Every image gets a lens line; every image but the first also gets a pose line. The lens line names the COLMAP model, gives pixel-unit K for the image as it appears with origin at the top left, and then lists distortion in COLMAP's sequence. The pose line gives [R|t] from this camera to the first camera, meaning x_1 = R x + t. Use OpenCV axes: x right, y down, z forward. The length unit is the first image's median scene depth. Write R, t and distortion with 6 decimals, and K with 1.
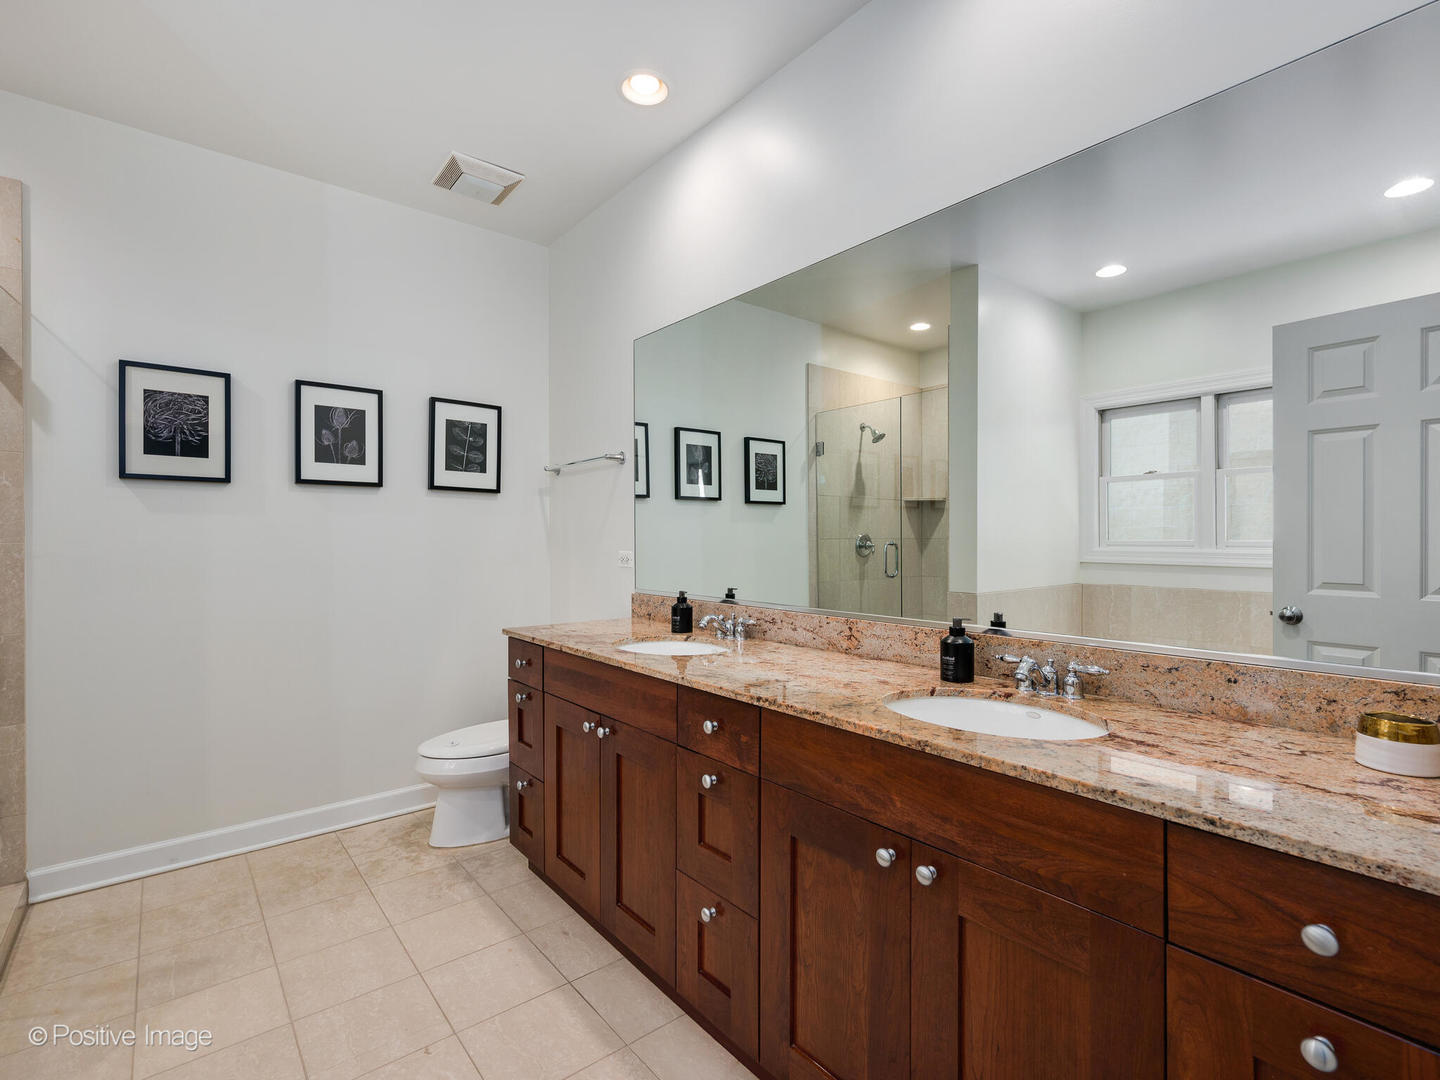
lens RADIAL K [[671.6, 0, 720.0], [0, 671.6, 540.0], [0, 0, 1]] dist [-0.002174, -0.000571]
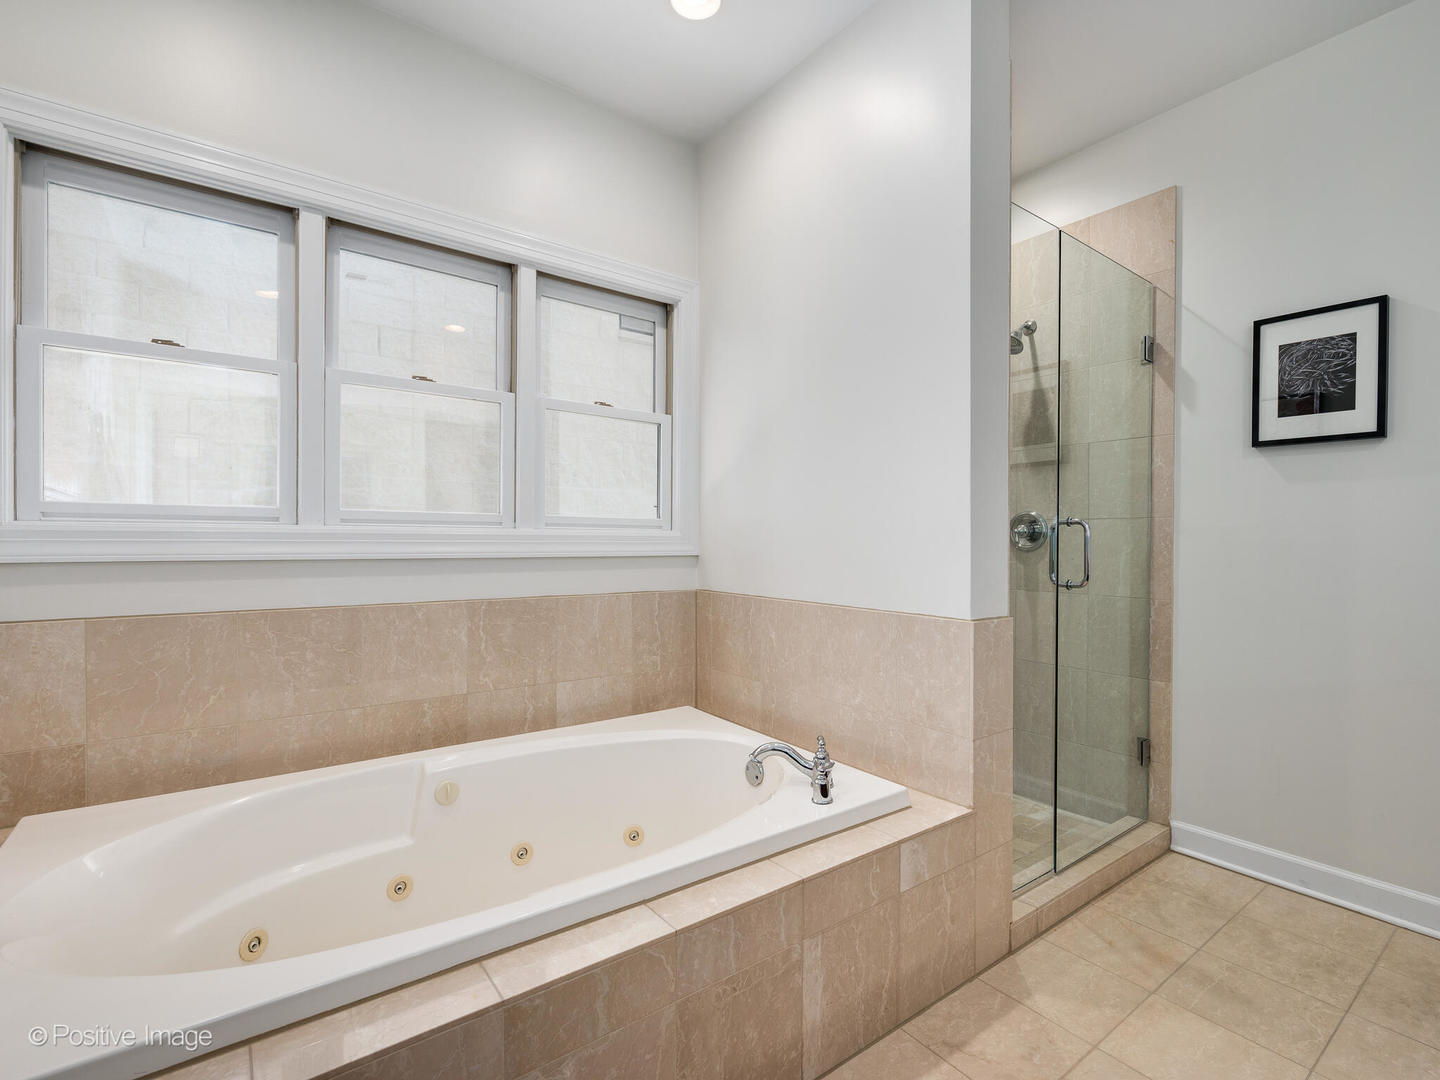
lens RADIAL K [[671.6, 0, 720.0], [0, 671.6, 540.0], [0, 0, 1]] dist [-0.002174, -0.000571]
pose [[-0.044260, 0.005211, -0.999006, 0.079702], [-0.007233, 0.999959, 0.005536, 0.038217], [0.998994, 0.007471, -0.044221, 0.293680]]
